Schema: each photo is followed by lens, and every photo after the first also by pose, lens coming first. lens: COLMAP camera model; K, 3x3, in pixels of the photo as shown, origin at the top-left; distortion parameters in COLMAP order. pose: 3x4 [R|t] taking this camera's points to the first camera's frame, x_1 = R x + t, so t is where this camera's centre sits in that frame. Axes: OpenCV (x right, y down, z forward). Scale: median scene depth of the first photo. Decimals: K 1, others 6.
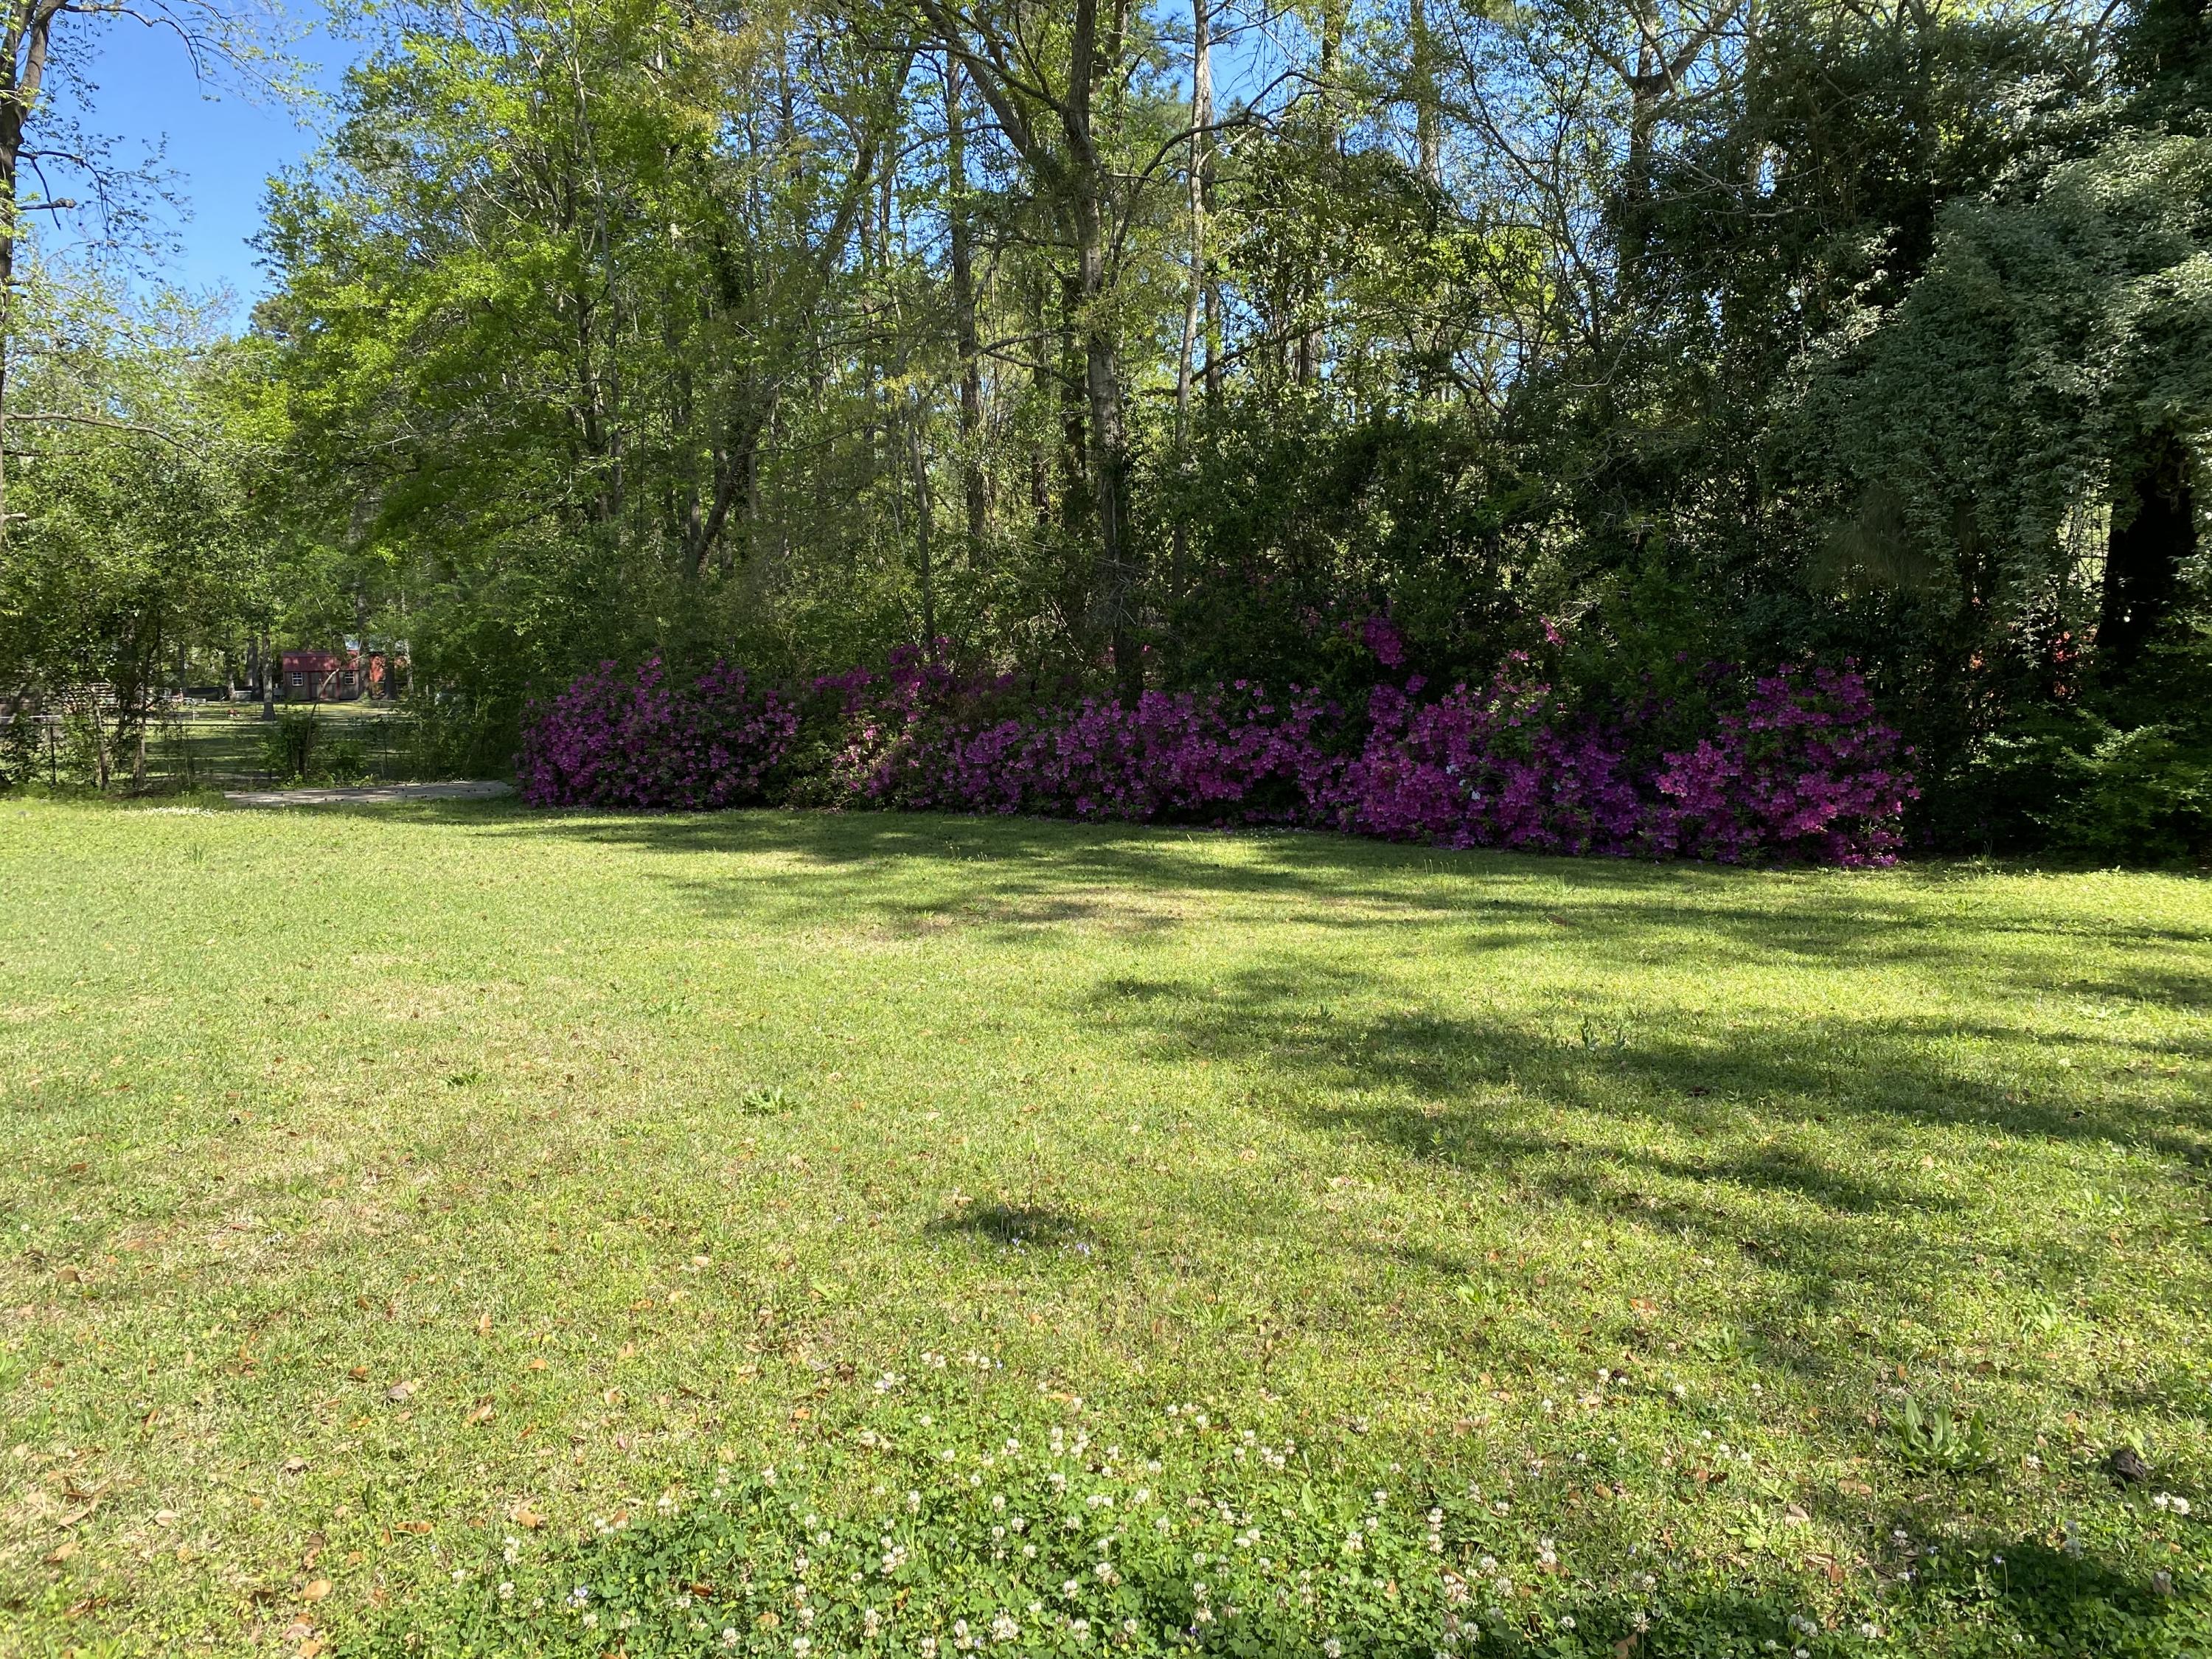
lens RADIAL K [[1684.5, 0, 1106.0], [0, 1684.5, 829.5], [0, 0, 1]] dist [0.004777, 0.002089]
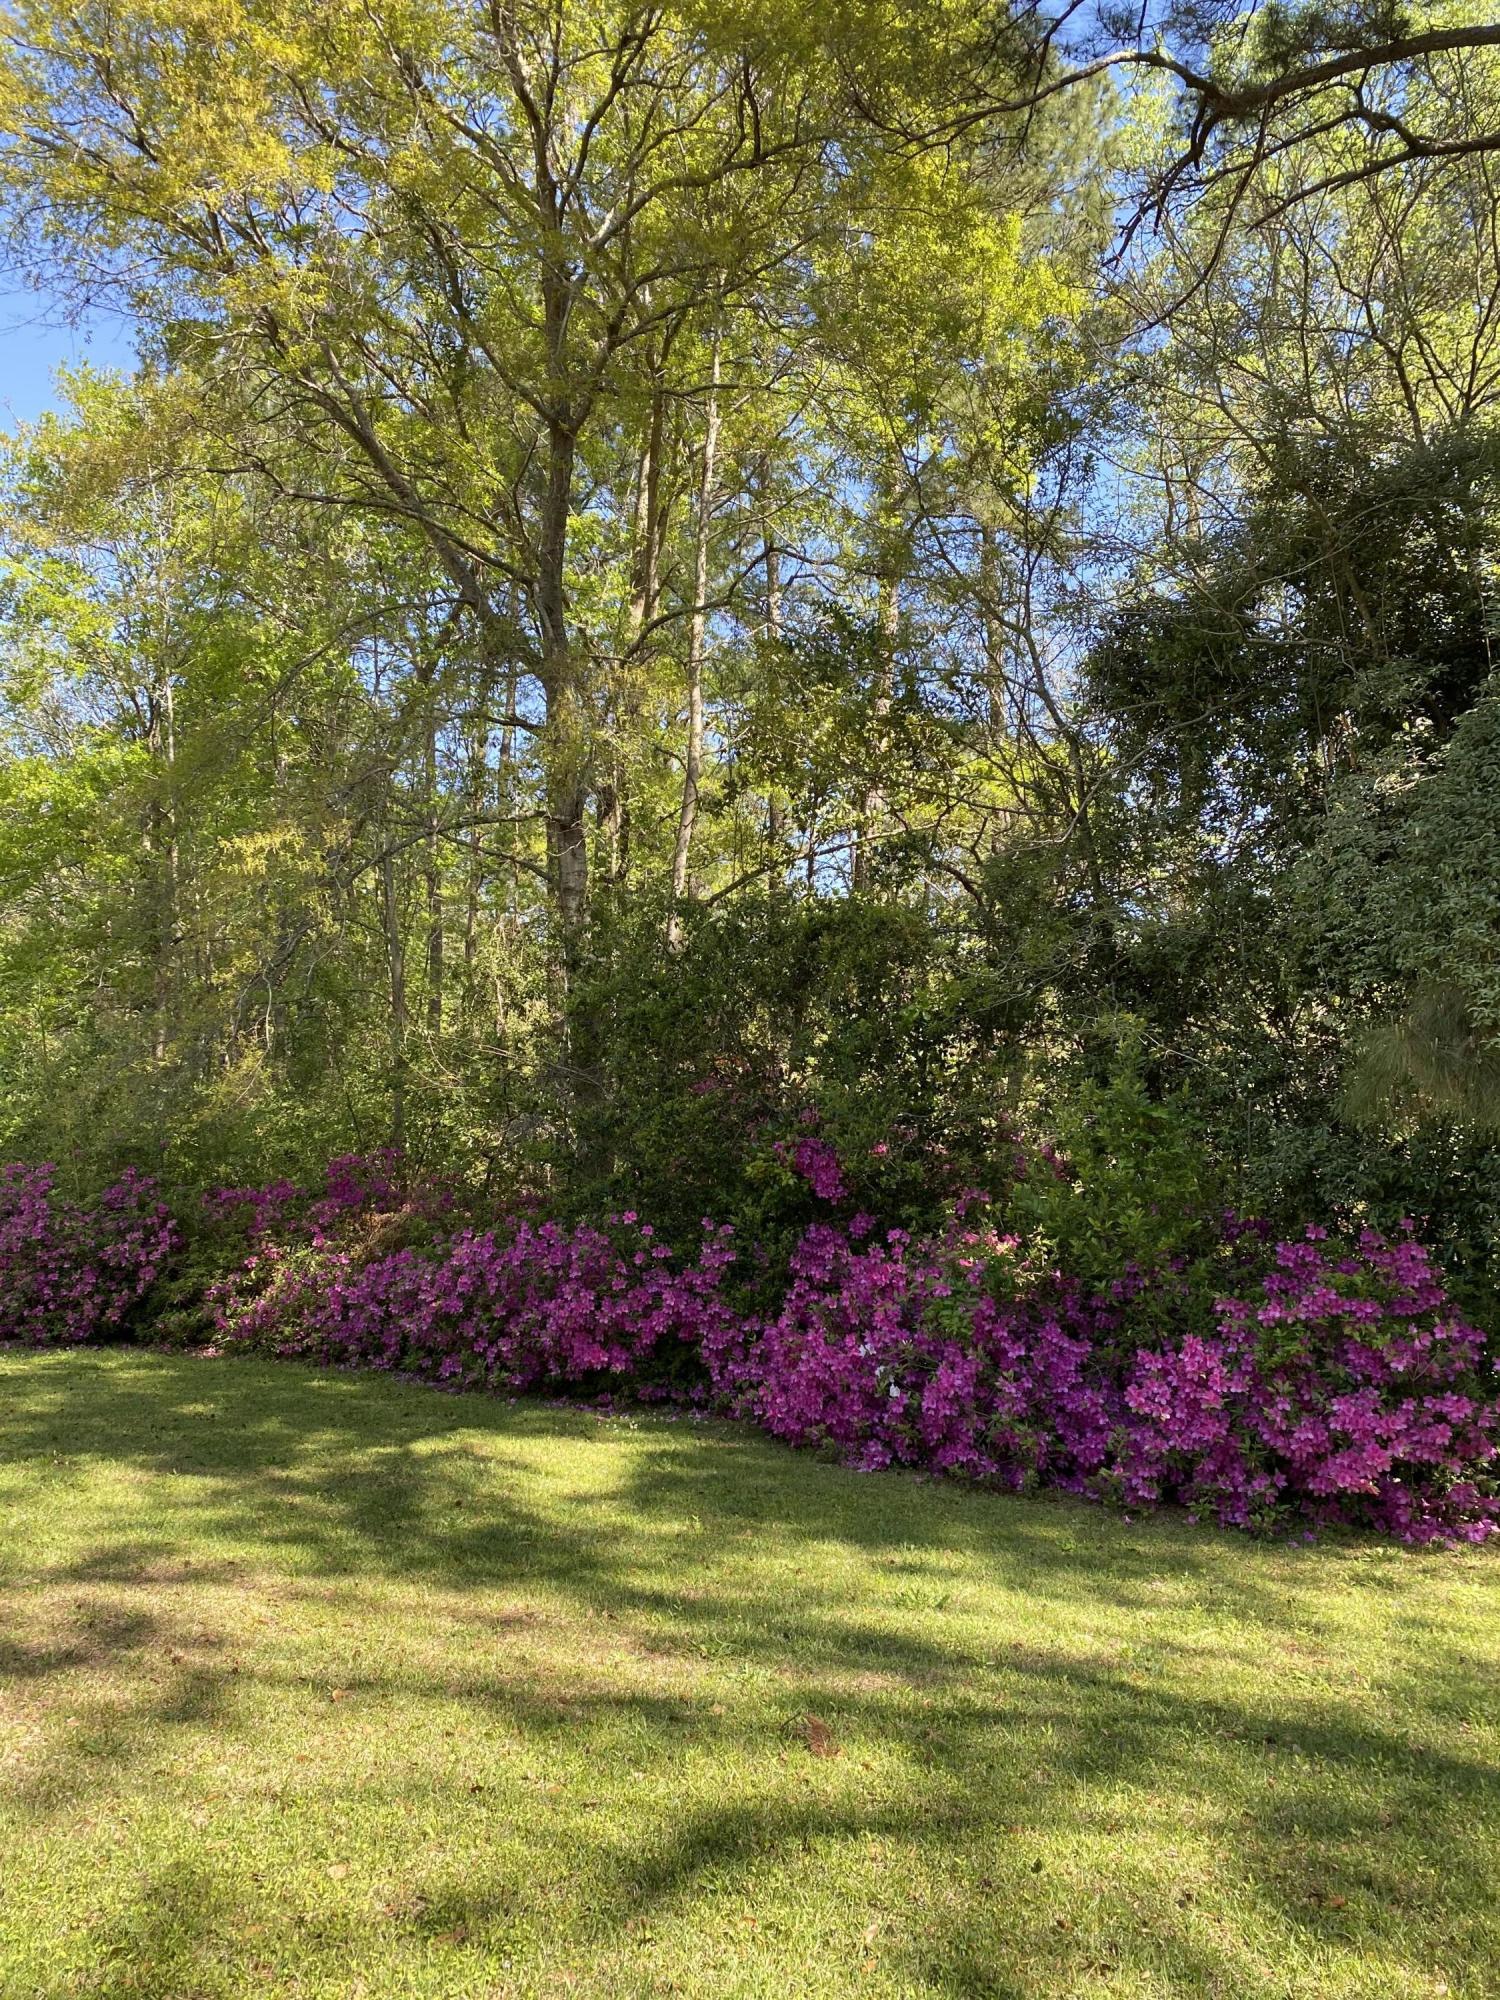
lens RADIAL K [[1564.8, 0, 714.0], [0, 1564.8, 1017.5], [0, 0, 1]] dist [0.038526, -0.046222]
pose [[0.999268, 0.028393, -0.025657, 0.158076], [-0.032876, 0.980088, -0.195823, -0.043571], [0.019586, 0.196523, 0.980304, 0.315885]]
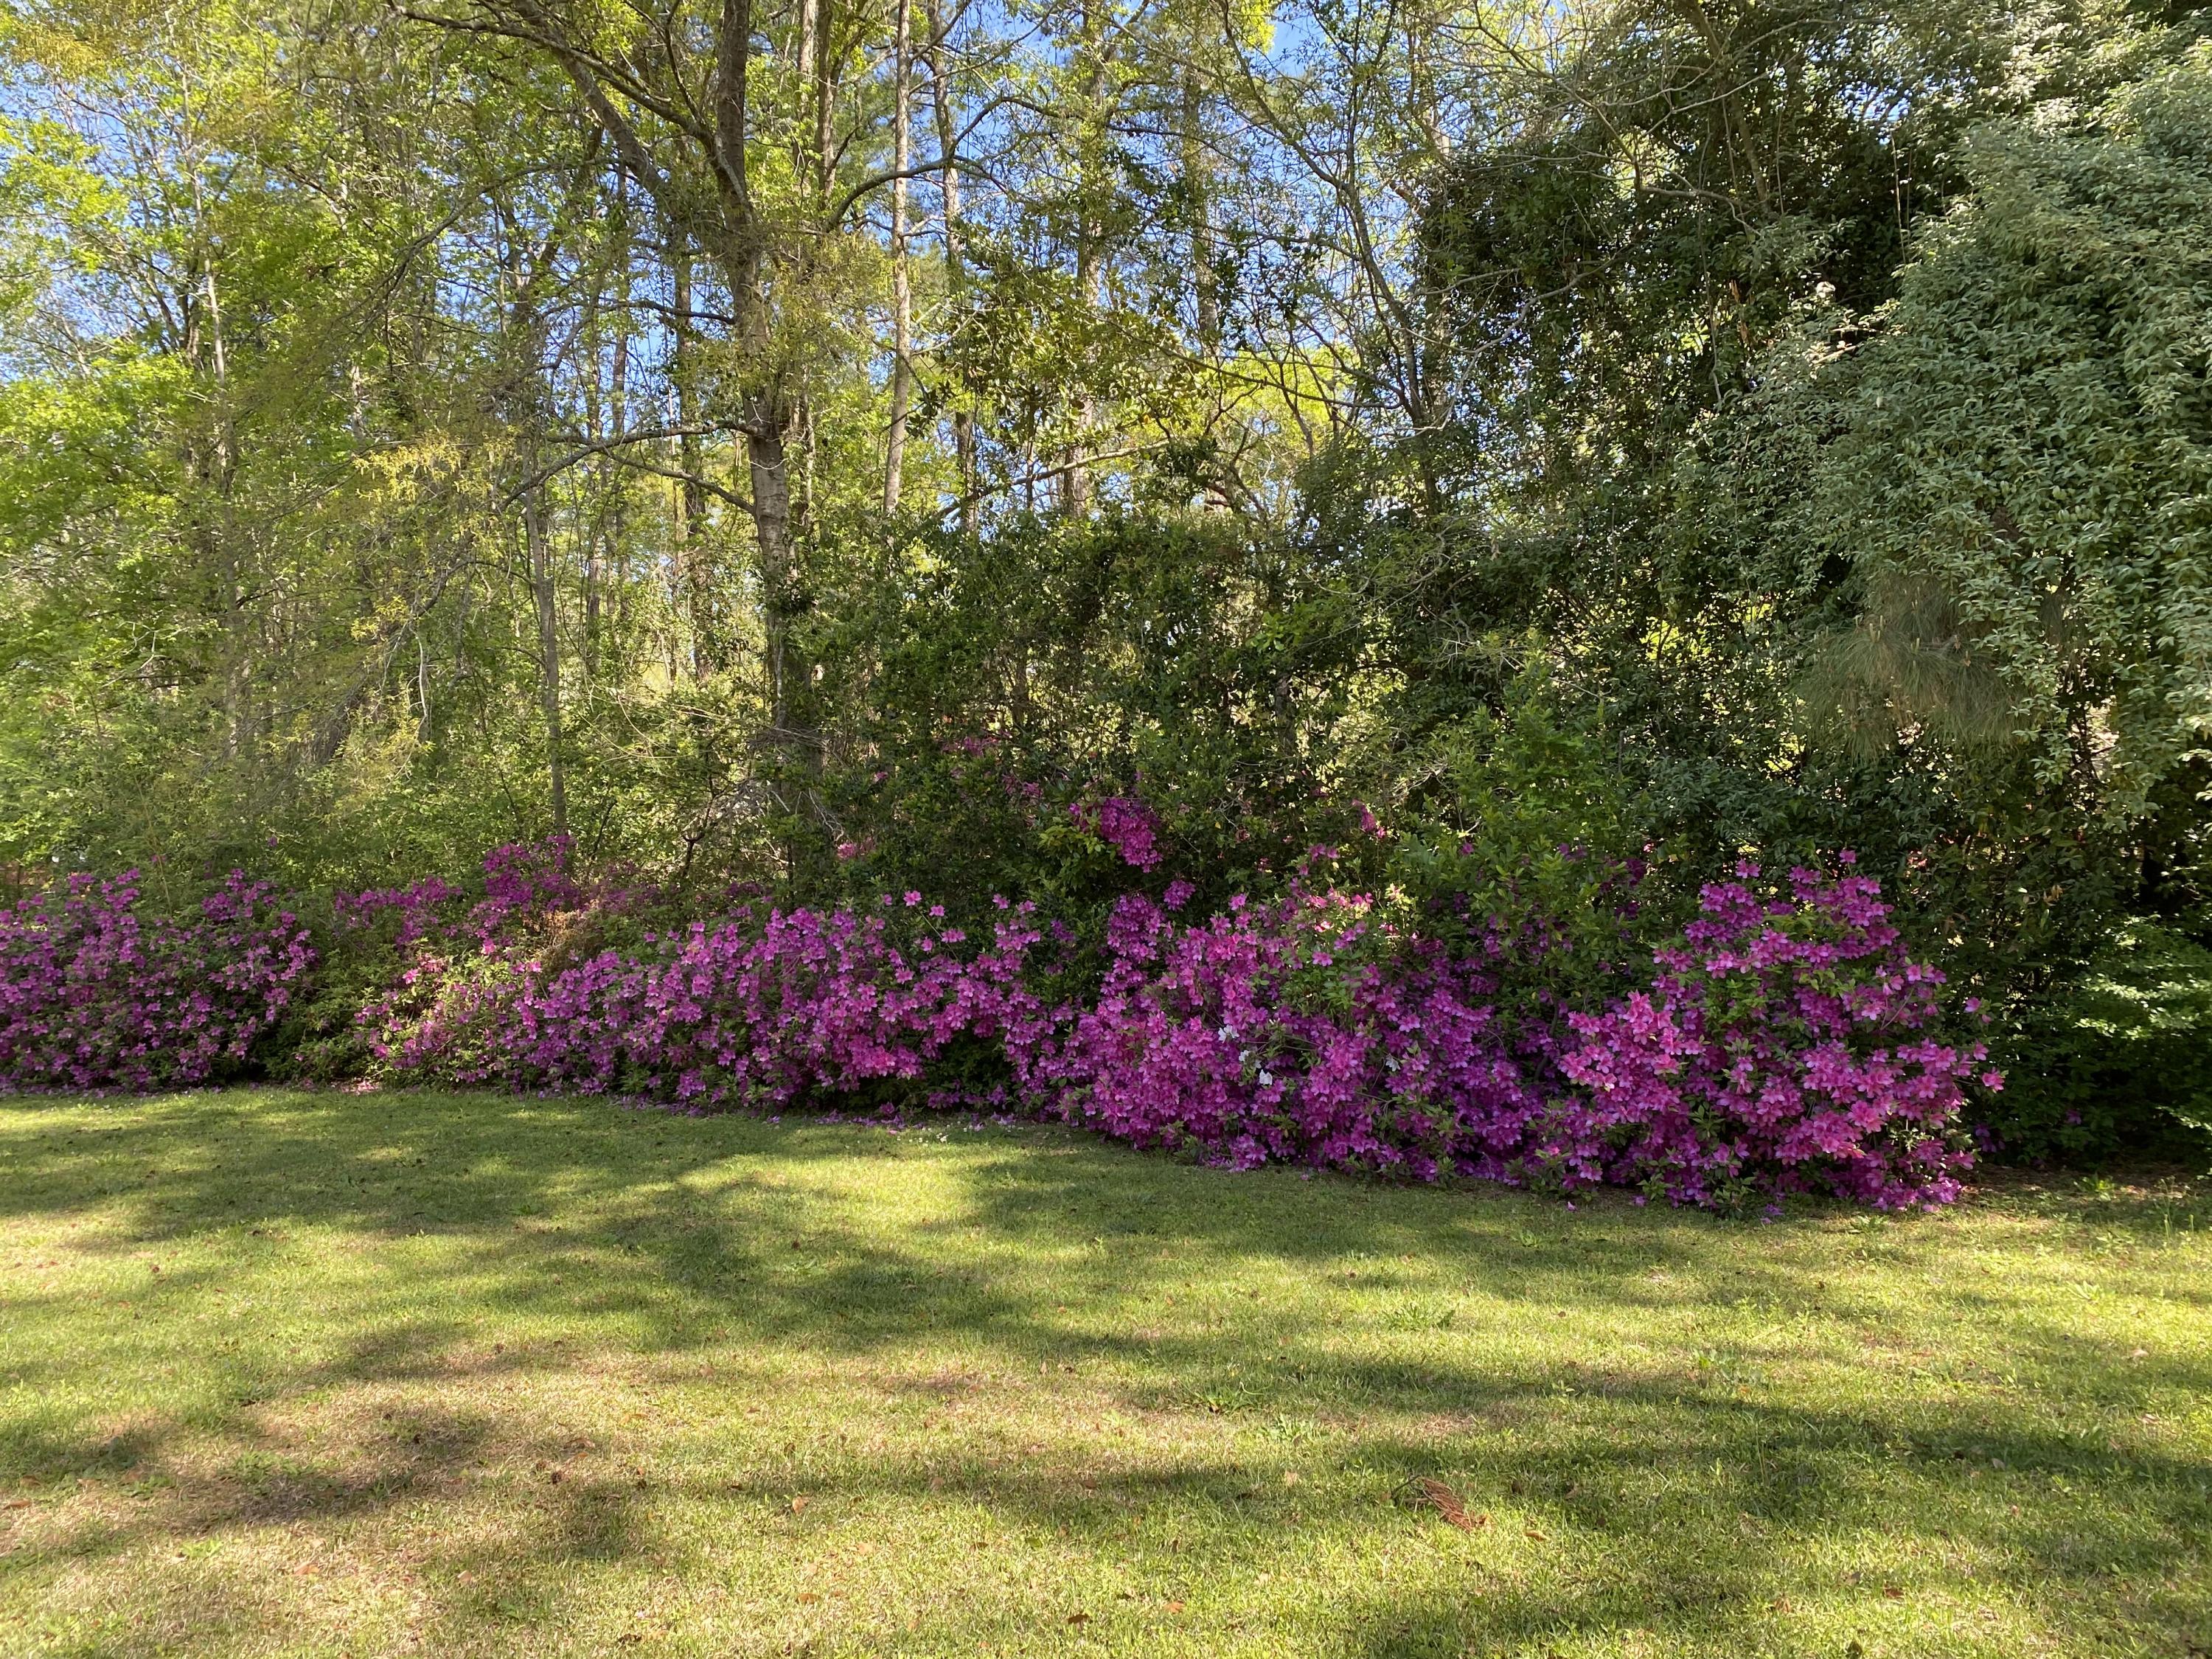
lens RADIAL K [[1736.5, 0, 1106.0], [0, 1736.5, 829.5], [0, 0, 1]] dist [0.045528, -0.059324]
pose [[0.993312, -0.011254, 0.114912, 0.090483], [0.024231, 0.993393, -0.112171, -0.041587], [-0.112890, 0.114205, 0.987022, 0.372164]]
